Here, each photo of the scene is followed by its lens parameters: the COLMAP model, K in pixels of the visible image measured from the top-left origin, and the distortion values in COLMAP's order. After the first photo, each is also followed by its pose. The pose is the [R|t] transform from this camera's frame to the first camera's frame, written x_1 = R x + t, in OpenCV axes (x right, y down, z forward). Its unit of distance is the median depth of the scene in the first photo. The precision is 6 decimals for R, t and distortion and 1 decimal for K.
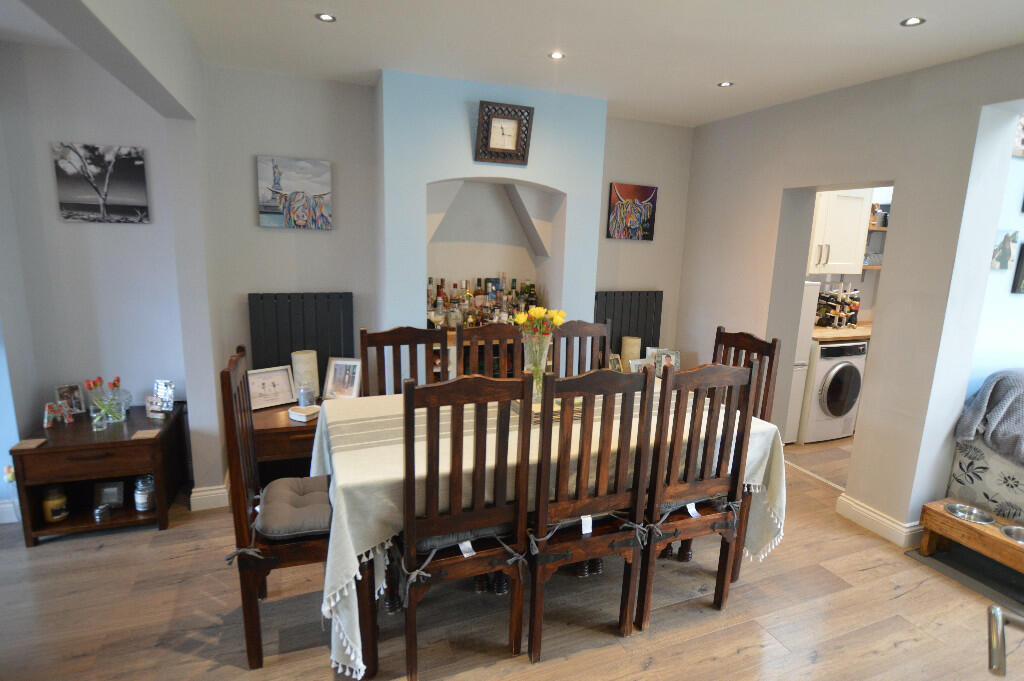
lens RADIAL K [[533.8, 0, 512.0], [0, 533.8, 340.5], [0, 0, 1]] dist [-0.038955, 0.011854]
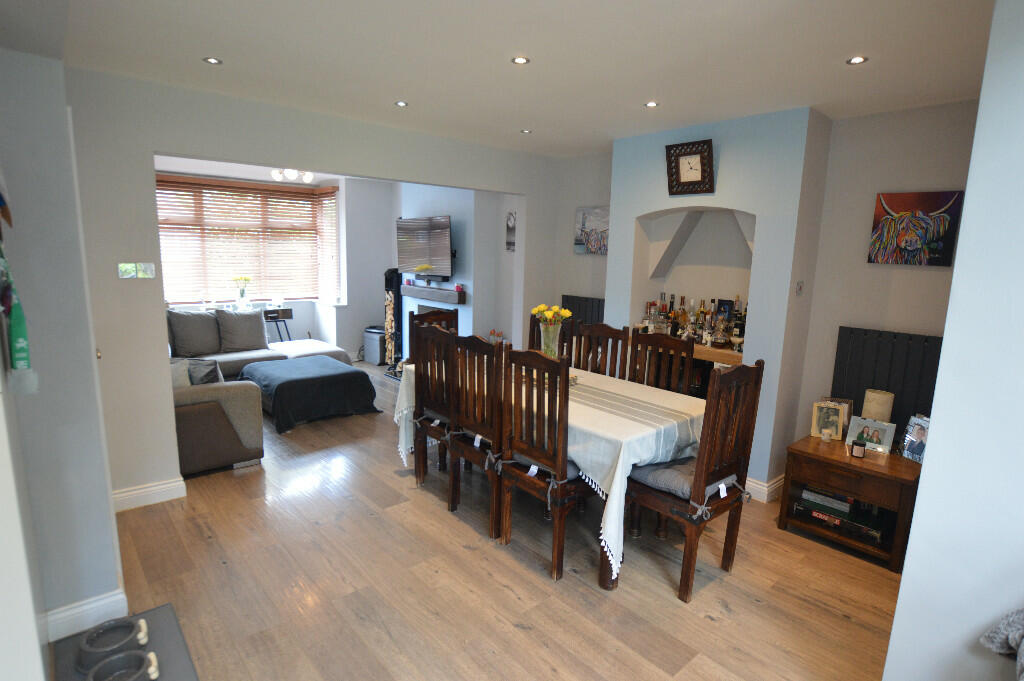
lens RADIAL K [[533.8, 0, 512.0], [0, 533.8, 340.5], [0, 0, 1]] dist [-0.038955, 0.011854]
pose [[0.337505, 0.131991, -0.932024, 0.939533], [-0.195645, 0.978335, 0.067703, -0.032533], [0.920768, 0.159496, 0.356016, 0.303584]]
